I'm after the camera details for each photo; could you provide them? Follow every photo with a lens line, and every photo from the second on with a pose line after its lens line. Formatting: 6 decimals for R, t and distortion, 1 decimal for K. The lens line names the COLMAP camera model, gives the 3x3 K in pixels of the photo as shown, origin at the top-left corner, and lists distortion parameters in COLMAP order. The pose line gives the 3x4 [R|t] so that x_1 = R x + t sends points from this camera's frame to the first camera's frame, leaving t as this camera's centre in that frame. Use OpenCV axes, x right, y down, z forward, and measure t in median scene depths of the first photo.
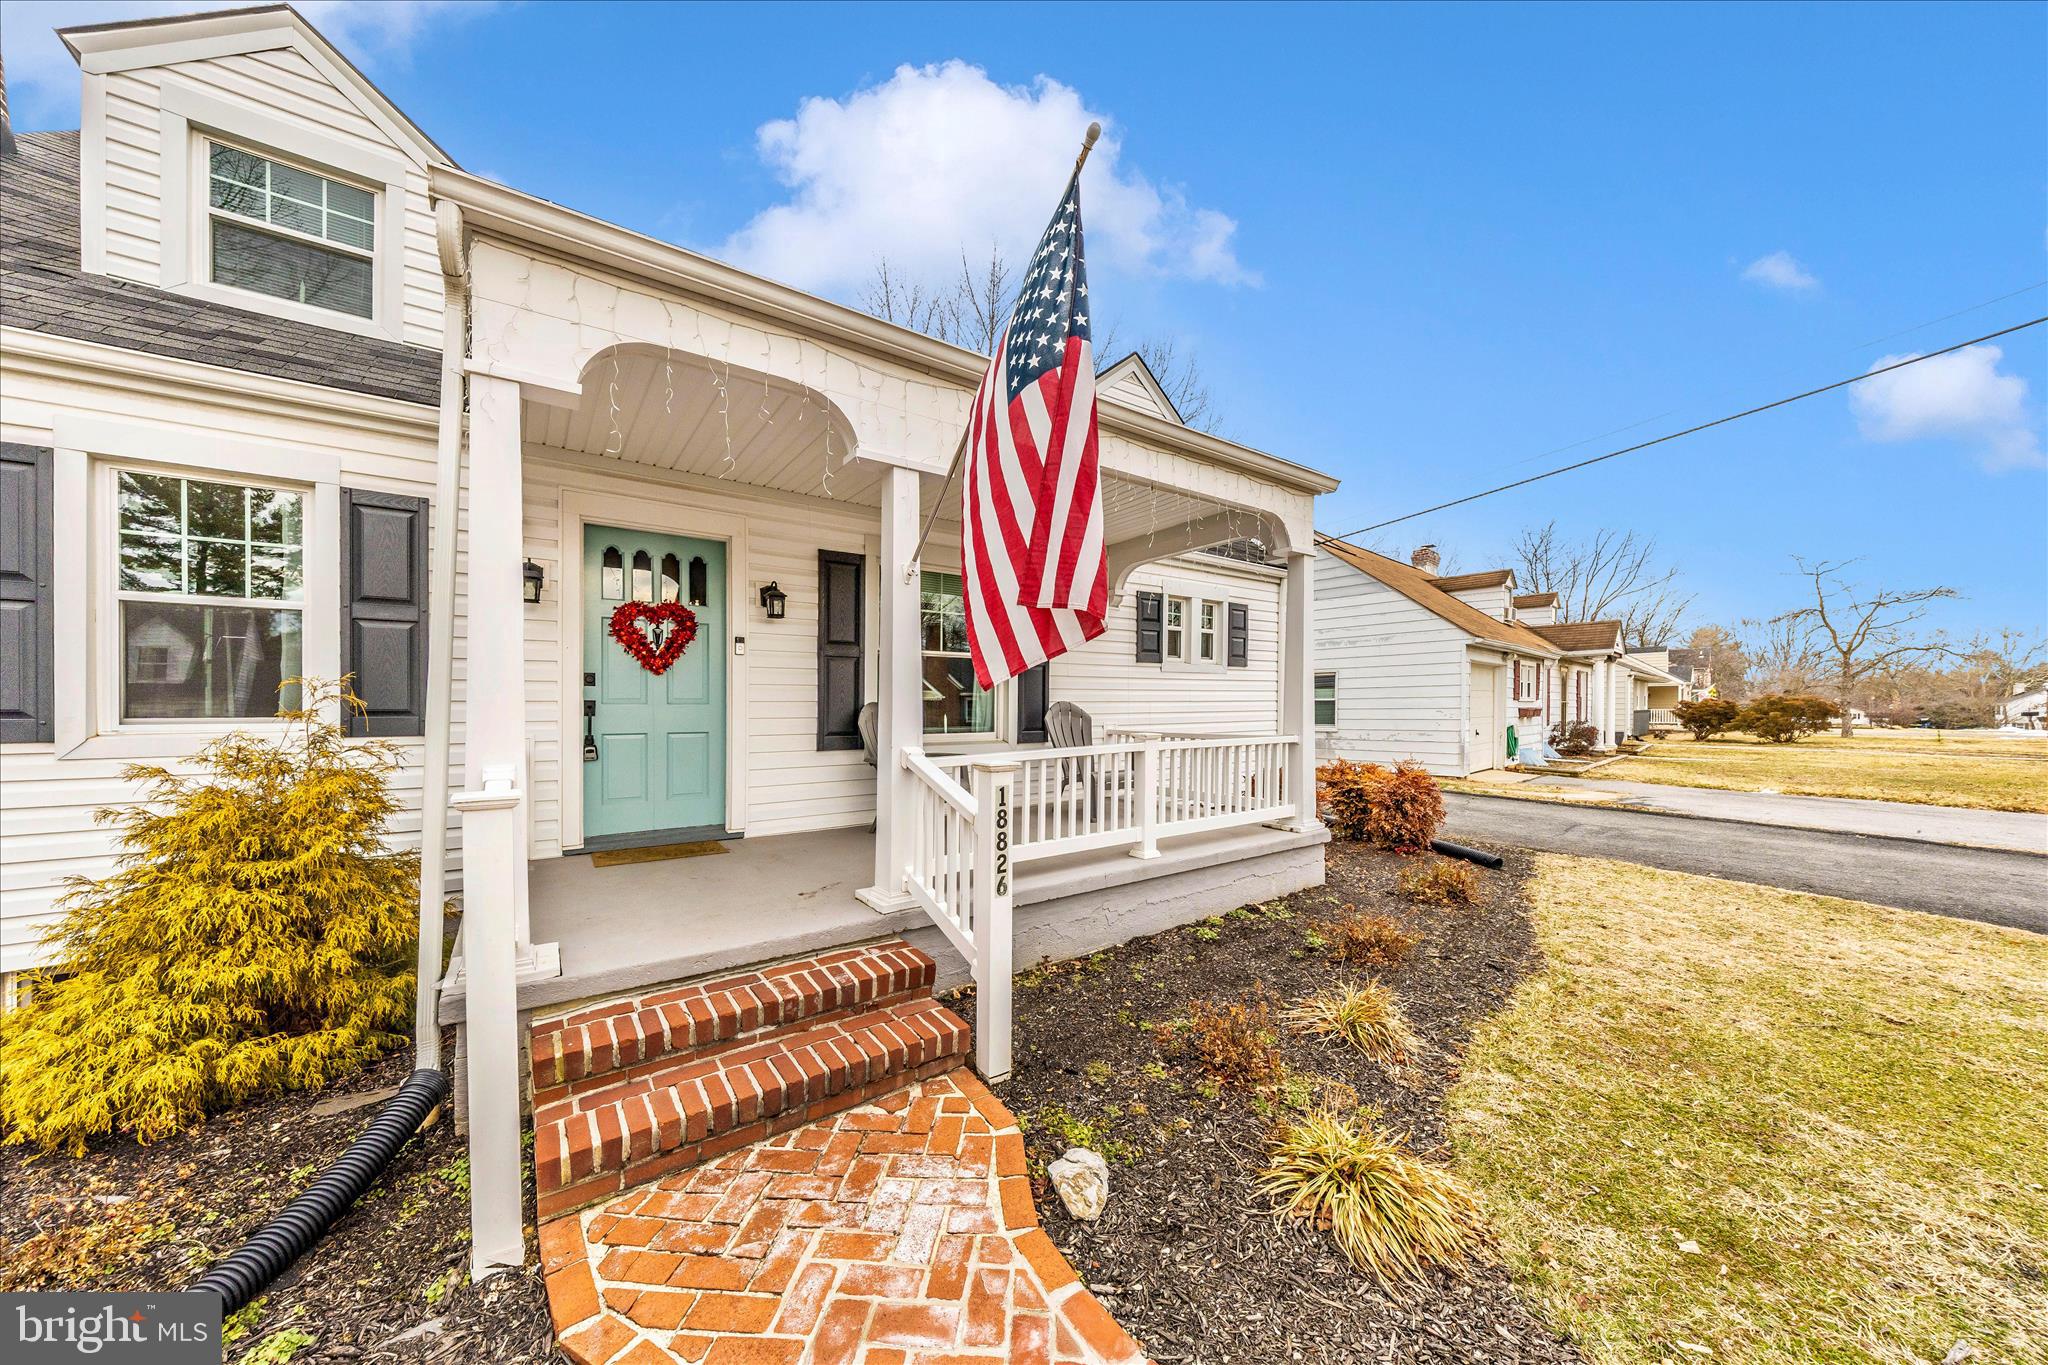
lens RADIAL K [[694.4, 0, 1058.5], [0, 694.4, 691.1], [0, 0, 1]] dist [0.024090, 0.000035]
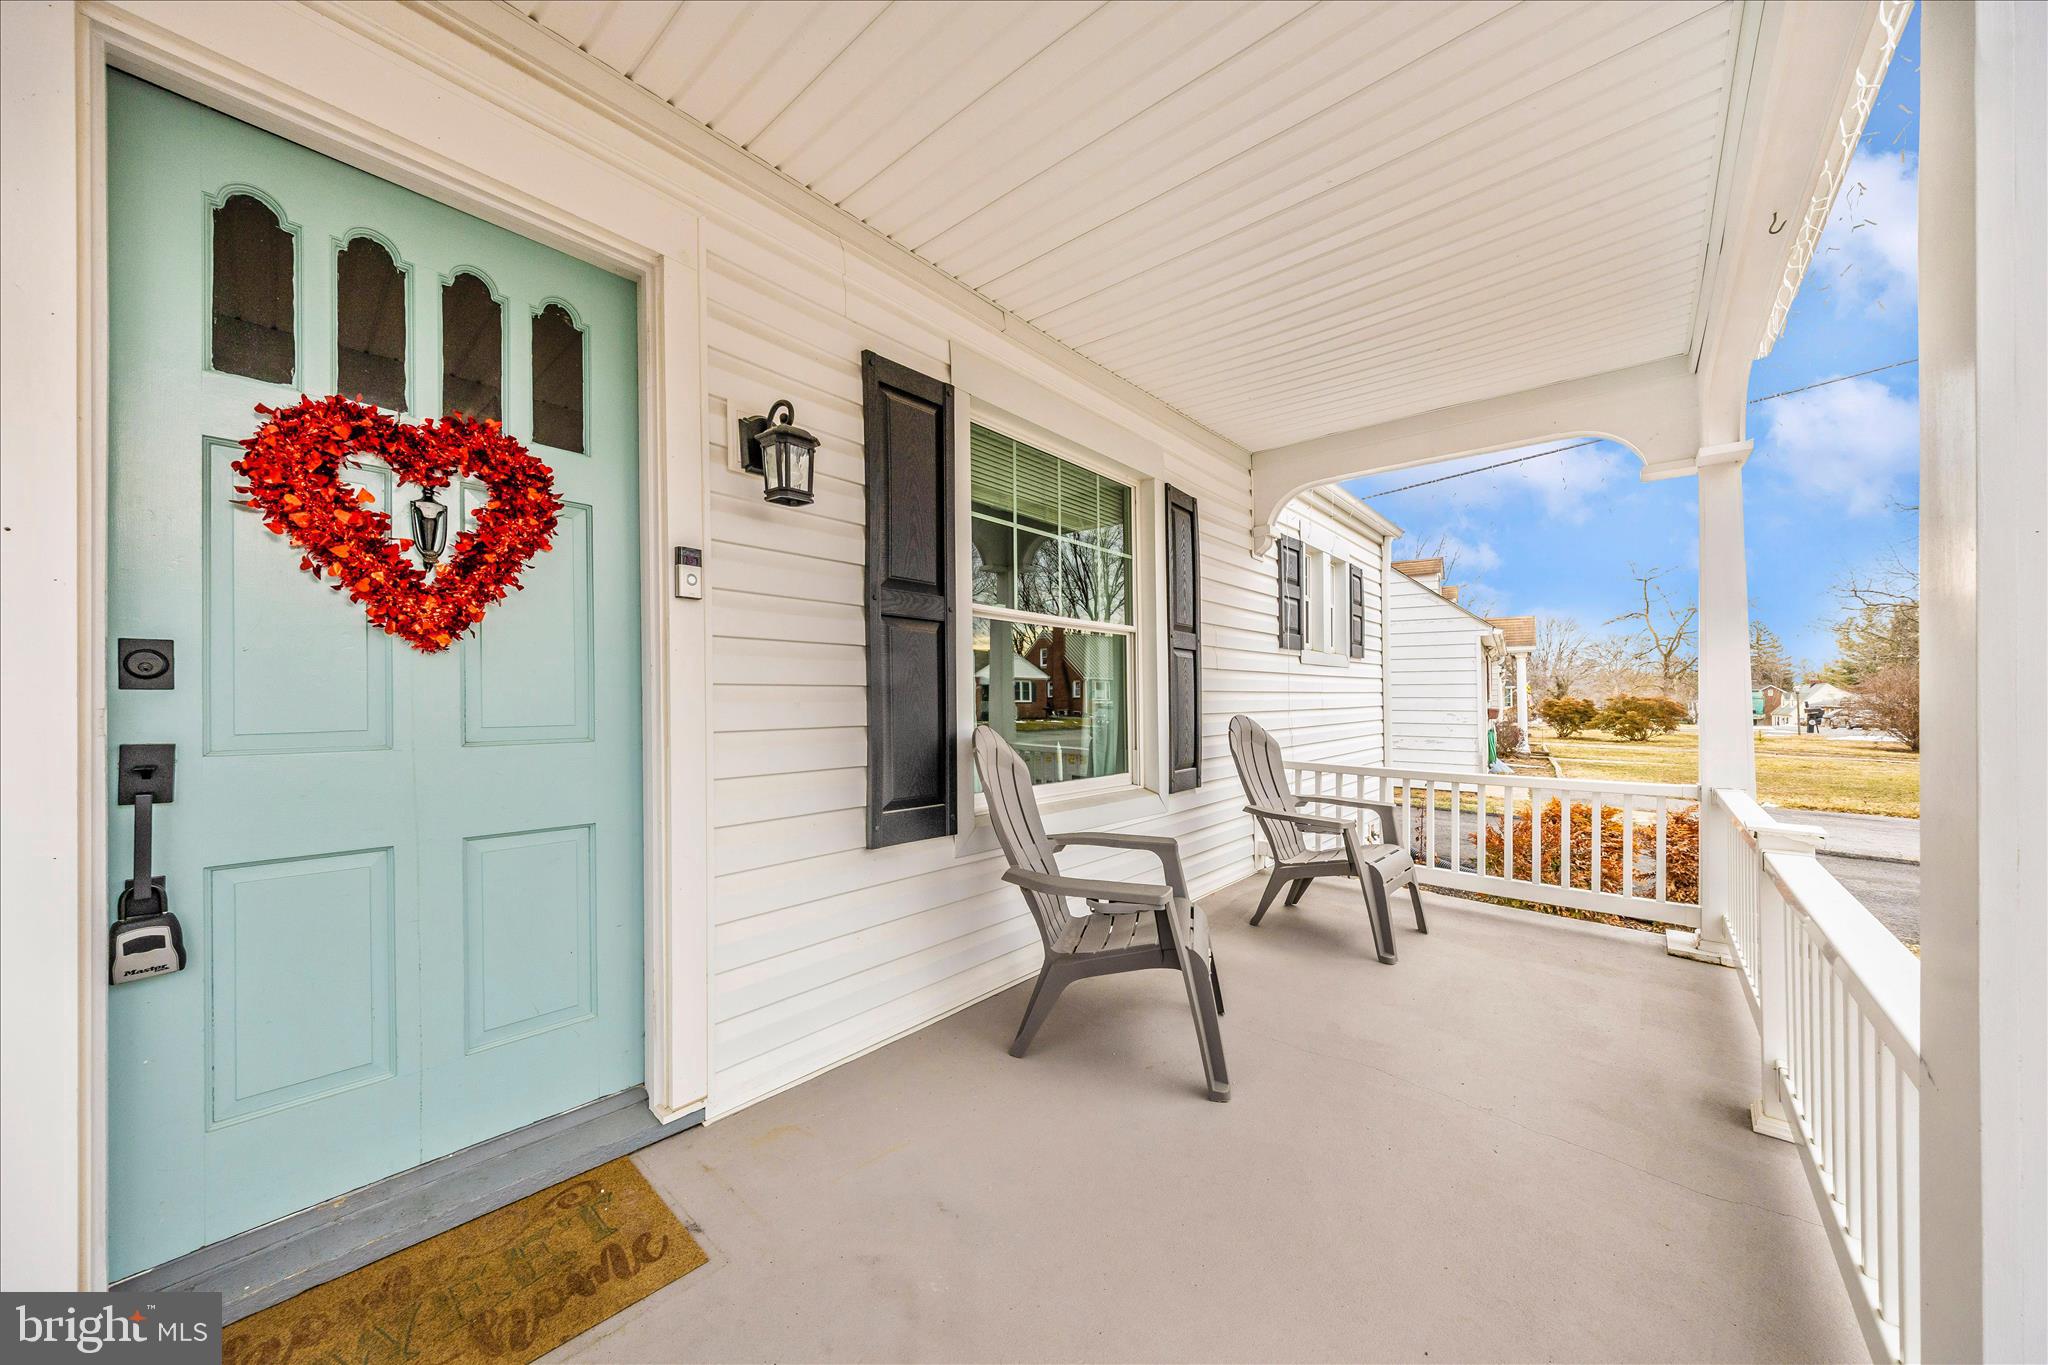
lens RADIAL K [[714.5, 0, 1008.2], [0, 714.5, 695.3], [0, 0, 1]] dist [-0.000080, -0.000020]
pose [[0.980692, 0.014570, 0.195017, -0.372797], [-0.020179, 0.999437, 0.026808, -0.016787], [-0.194516, -0.030226, 0.980433, 0.623294]]
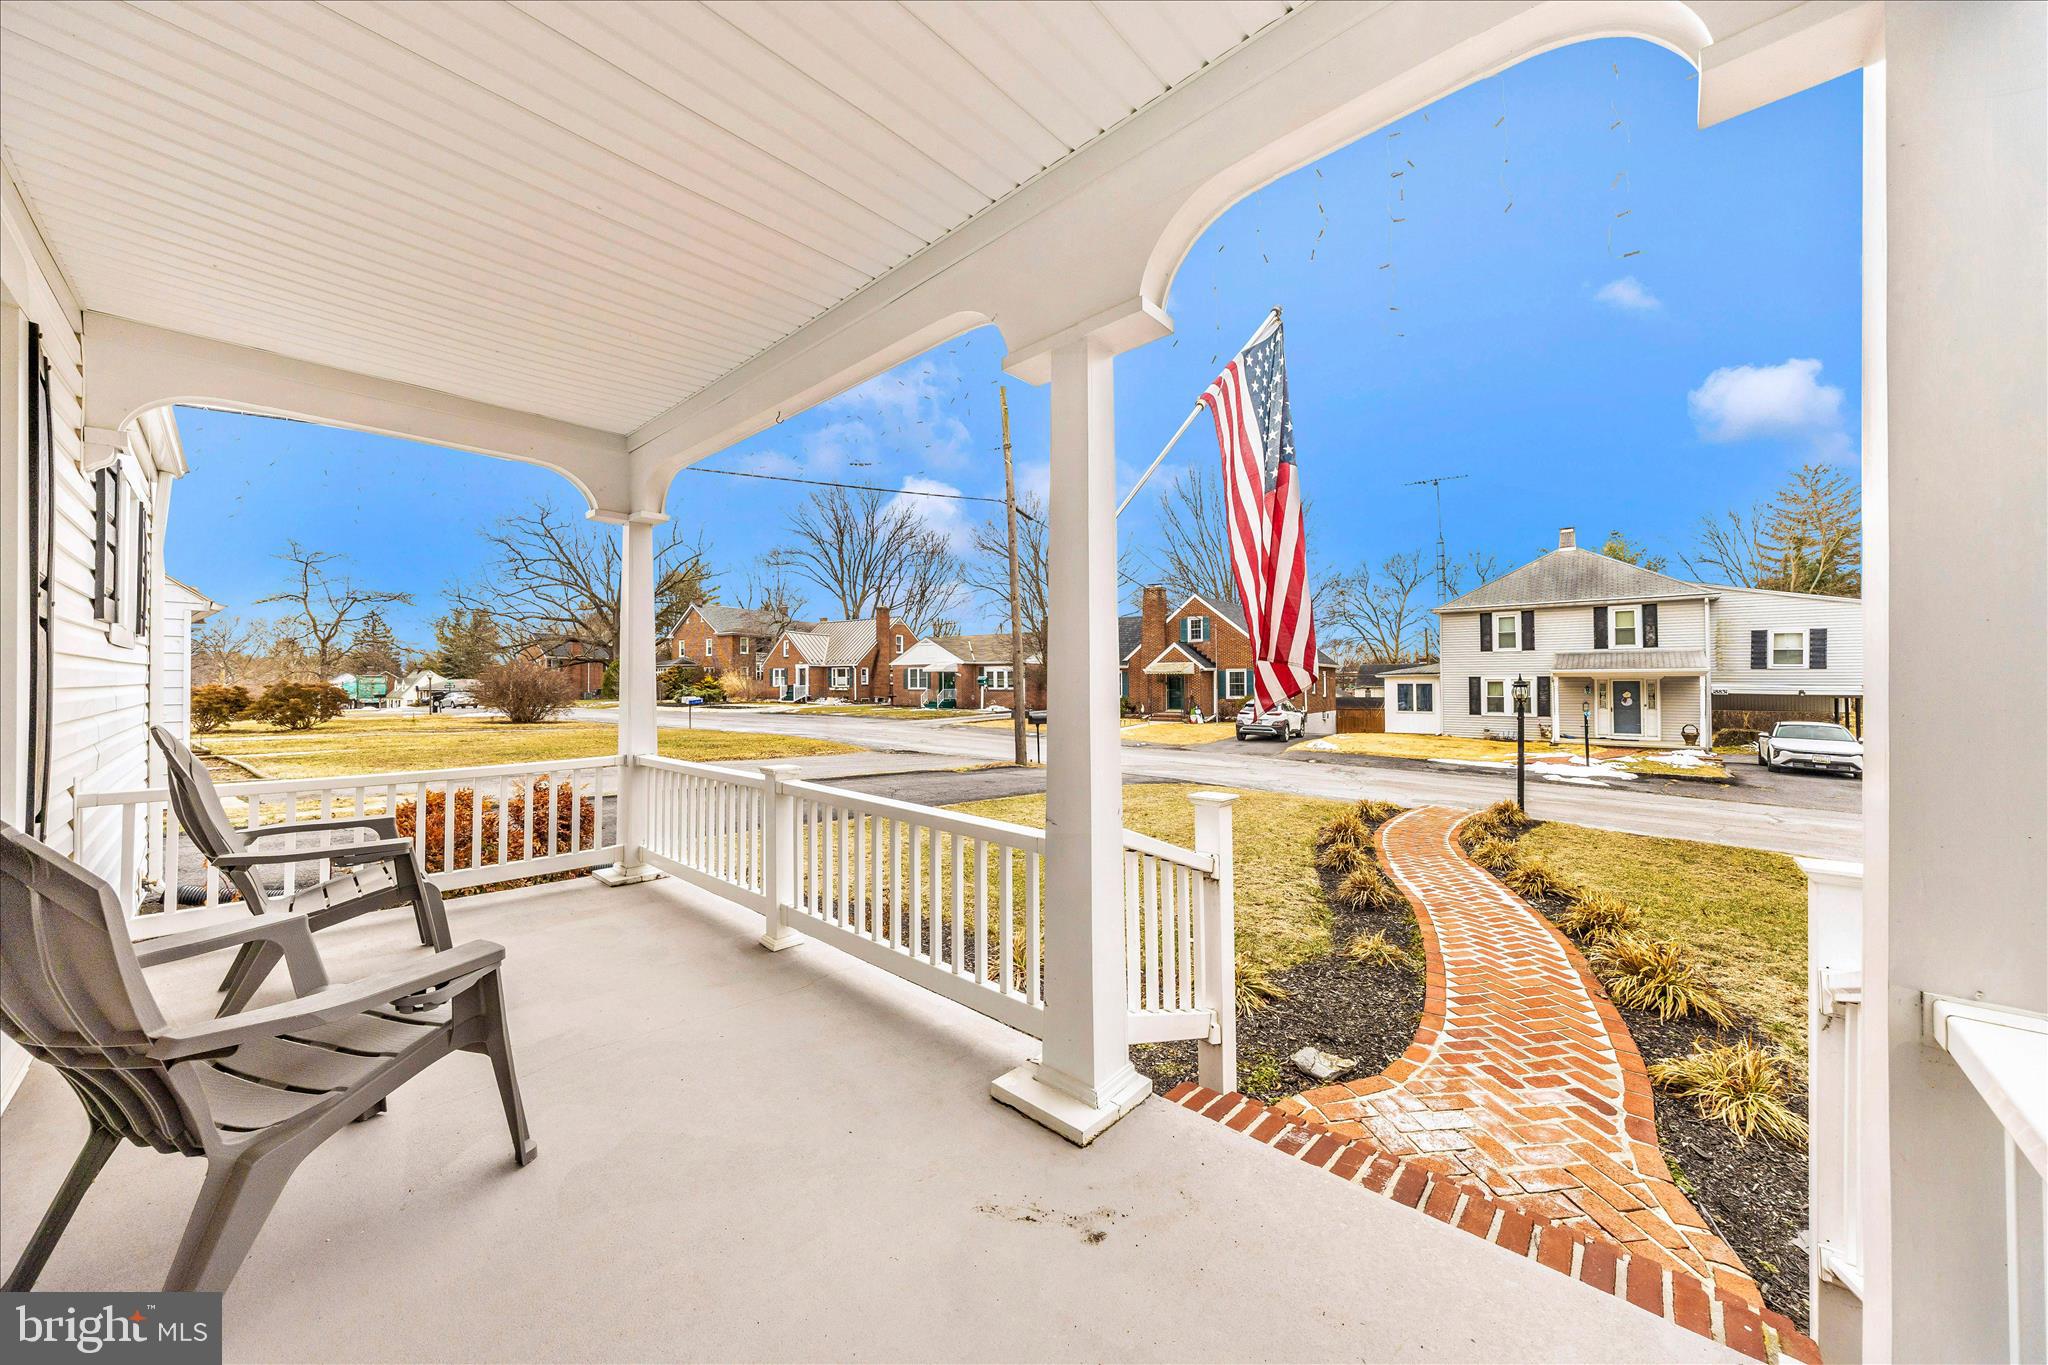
lens RADIAL K [[714.5, 0, 1008.2], [0, 714.5, 695.3], [0, 0, 1]] dist [-0.000080, -0.000020]
pose [[-0.171079, -0.007270, 0.985231, -0.541514], [-0.026071, 0.999656, 0.002849, -0.017096], [-0.984912, -0.025199, -0.171209, 0.799666]]
